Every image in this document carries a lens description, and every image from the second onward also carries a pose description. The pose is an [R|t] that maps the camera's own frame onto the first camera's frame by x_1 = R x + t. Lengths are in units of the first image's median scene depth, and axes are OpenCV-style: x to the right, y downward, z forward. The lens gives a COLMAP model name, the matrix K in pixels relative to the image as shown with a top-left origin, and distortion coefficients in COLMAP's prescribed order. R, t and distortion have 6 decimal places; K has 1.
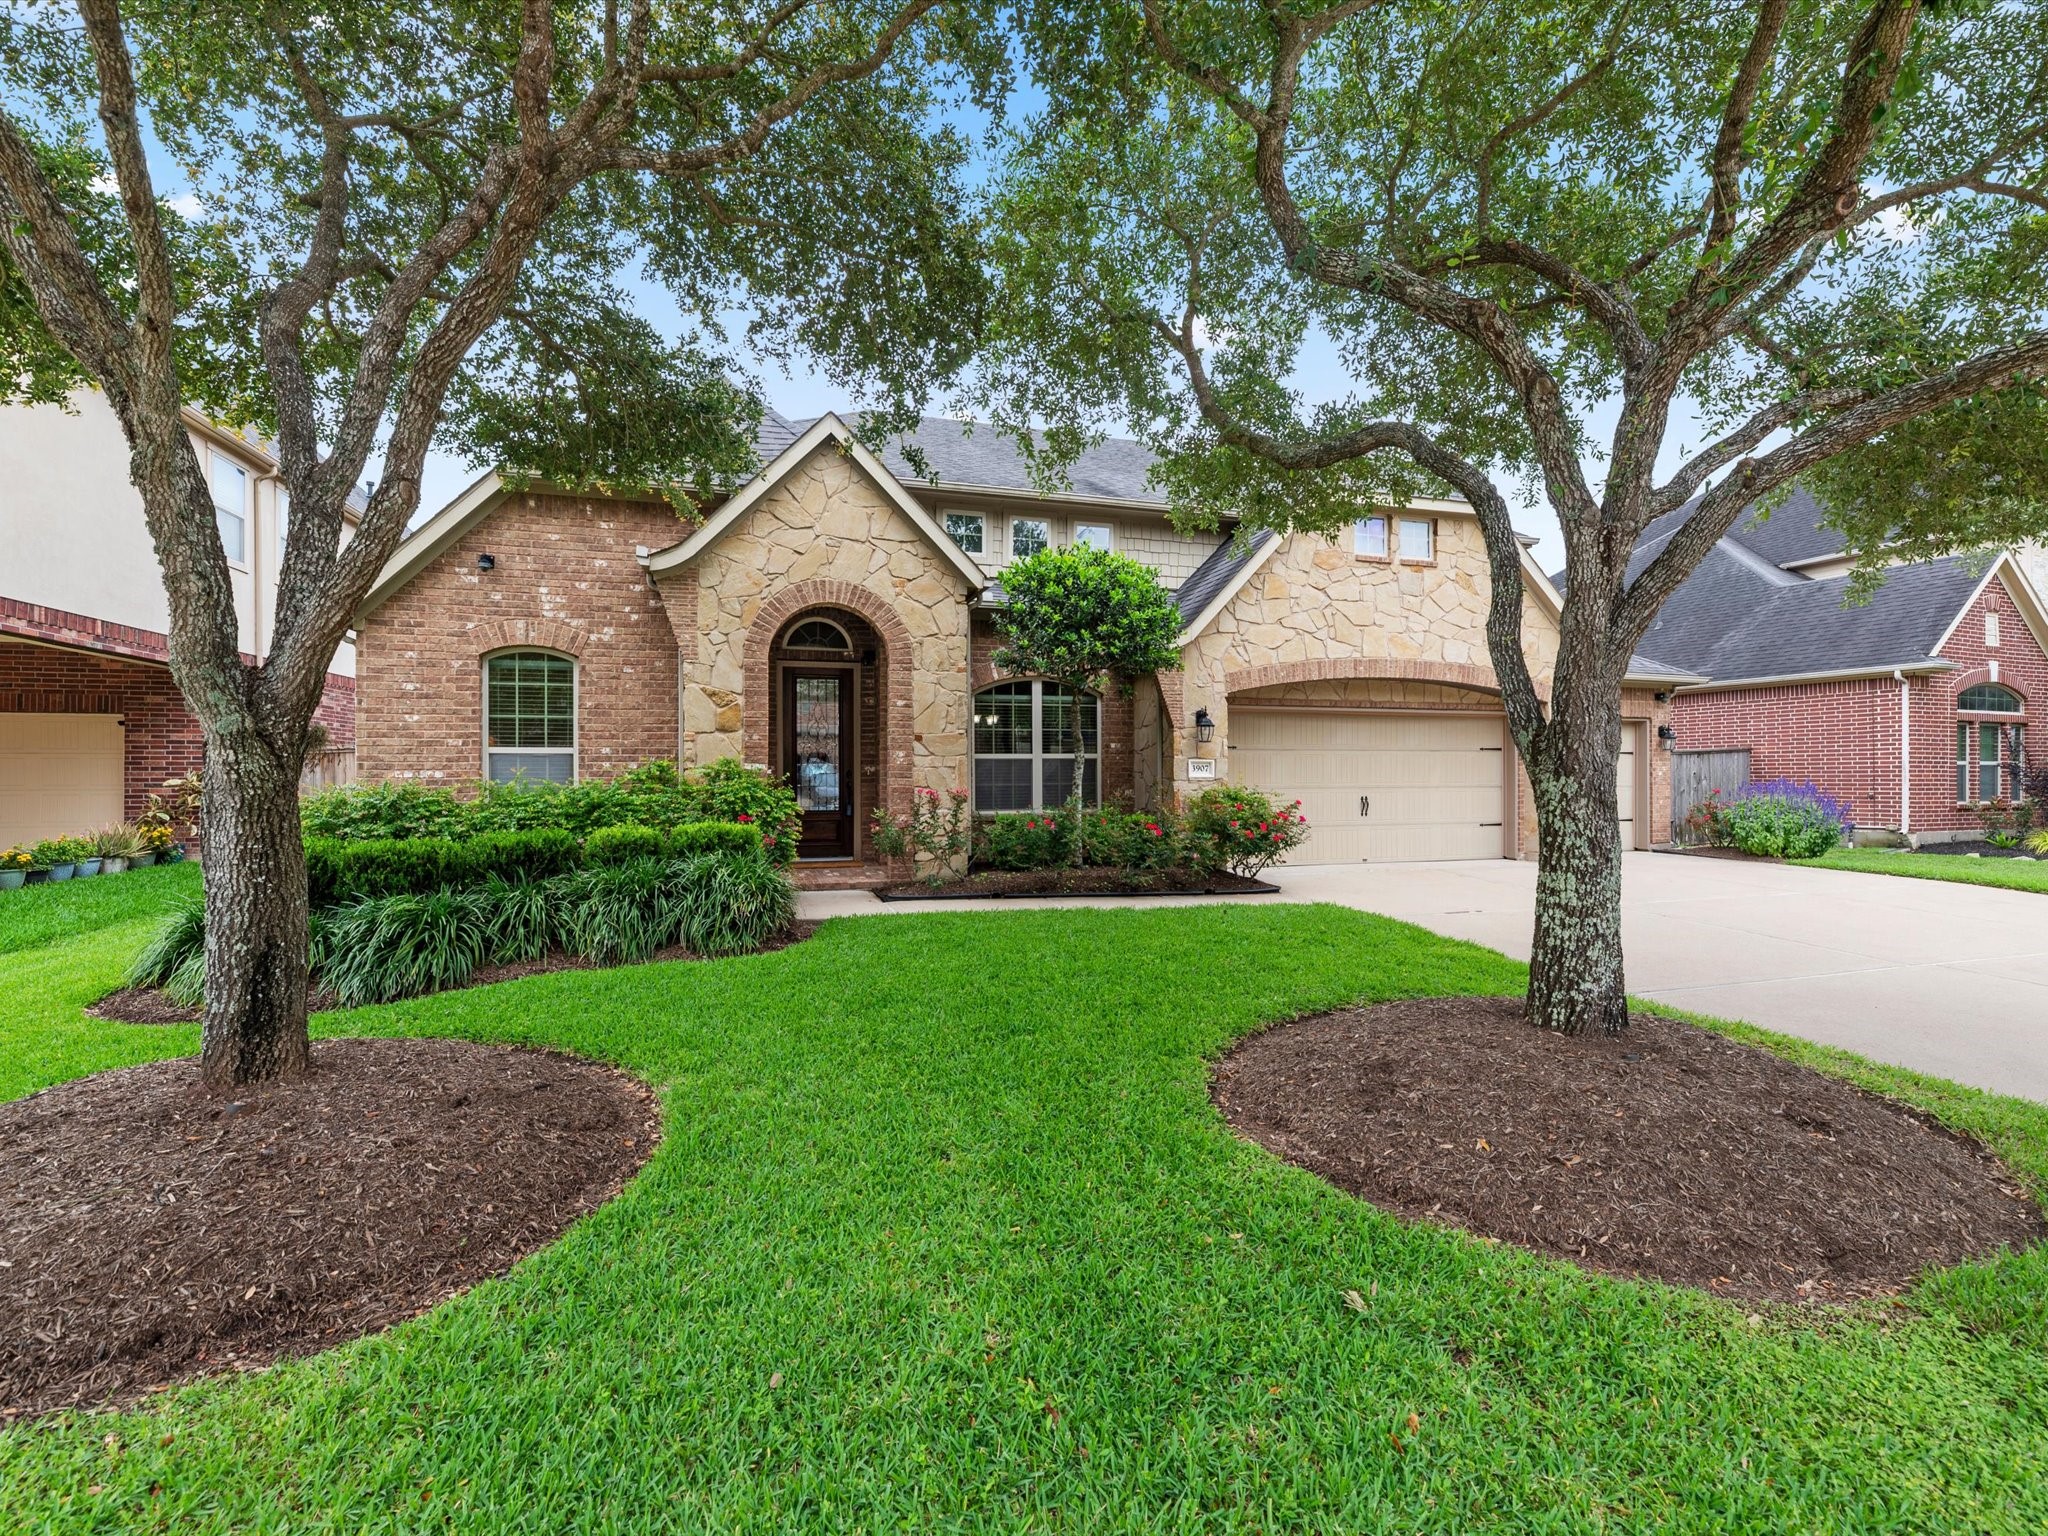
lens RADIAL K [[925.6, 0, 1027.6], [0, 925.6, 763.1], [0, 0, 1]] dist [0.004619, -0.000381]
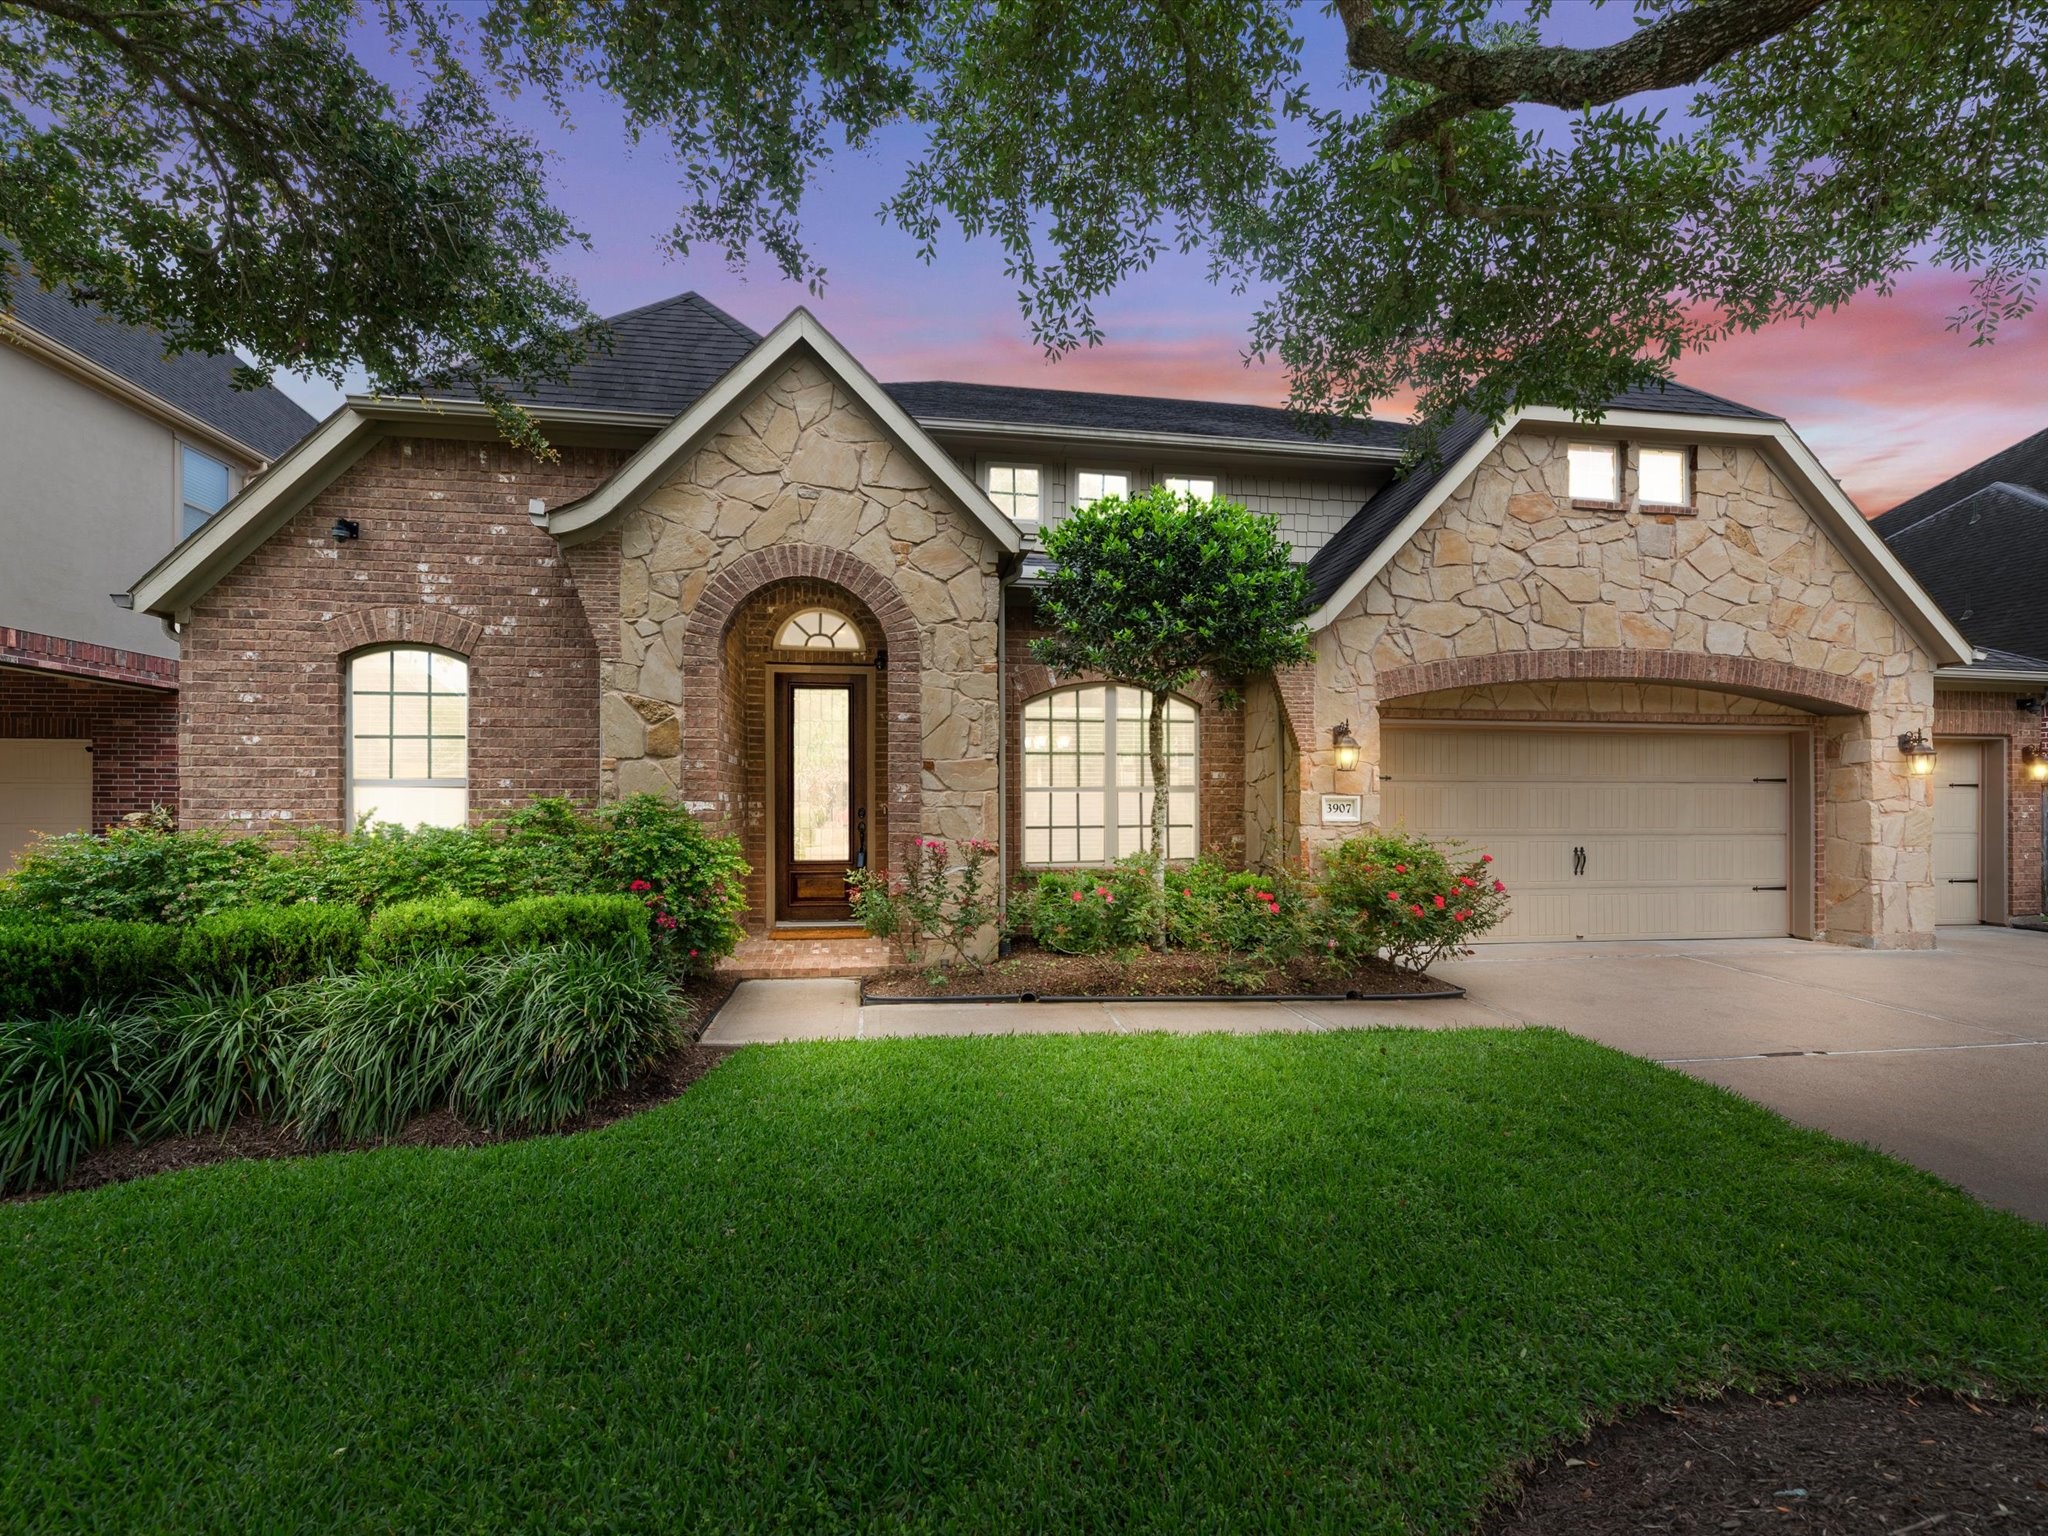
lens RADIAL K [[925.6, 0, 1019.7], [0, 925.6, 784.5], [0, 0, 1]] dist [0.004619, -0.000381]
pose [[0.989883, 0.002142, -0.141869, 0.054956], [-0.002835, 0.999985, -0.004680, -0.009940], [0.141857, 0.005035, 0.989874, 0.320188]]
